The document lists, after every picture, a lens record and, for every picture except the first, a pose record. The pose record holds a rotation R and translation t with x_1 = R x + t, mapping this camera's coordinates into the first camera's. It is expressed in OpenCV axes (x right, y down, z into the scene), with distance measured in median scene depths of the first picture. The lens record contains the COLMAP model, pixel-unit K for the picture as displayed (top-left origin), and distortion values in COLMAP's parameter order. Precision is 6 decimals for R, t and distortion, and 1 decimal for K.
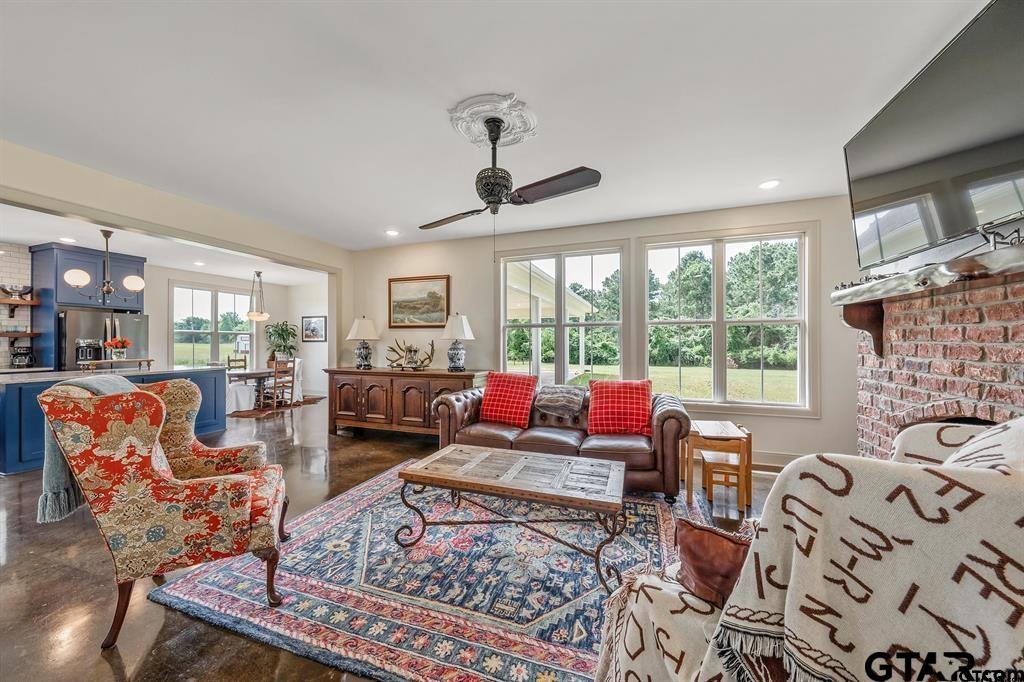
lens RADIAL K [[369.5, 0, 514.4], [0, 369.5, 339.4], [0, 0, 1]] dist [-0.000685, -0.000161]
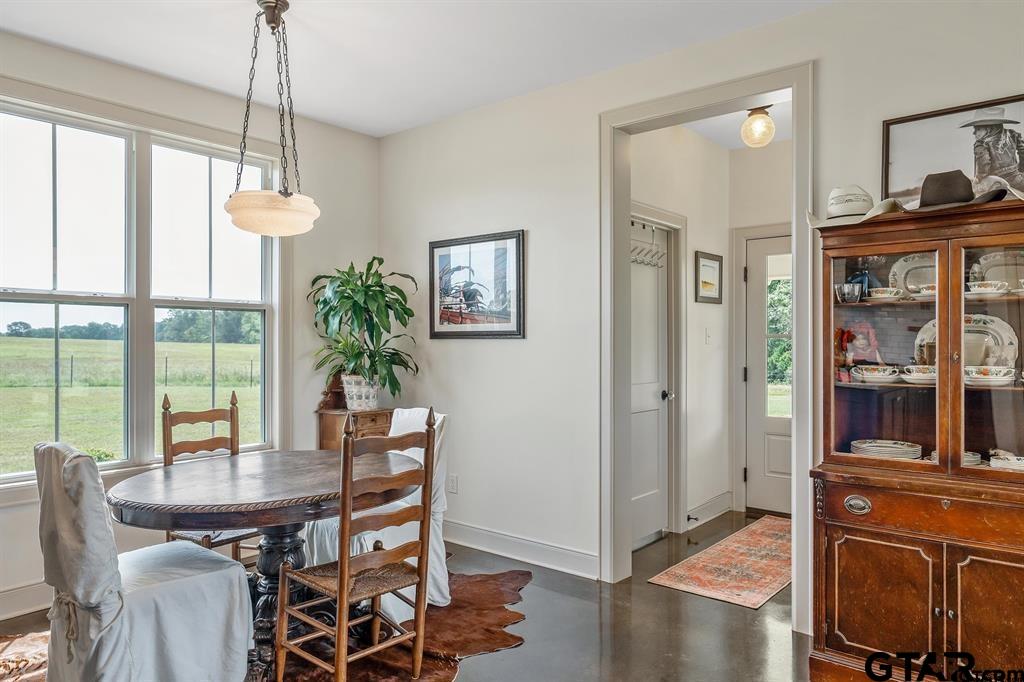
lens RADIAL K [[691.3, 0, 510.3], [0, 691.3, 341.1], [0, 0, 1]] dist [-0.000559, 0.000112]
pose [[0.944839, 0.004649, -0.327502, -0.368010], [-0.001030, 0.999936, 0.011222, 0.003624], [0.327533, -0.010266, 0.944784, 0.565866]]
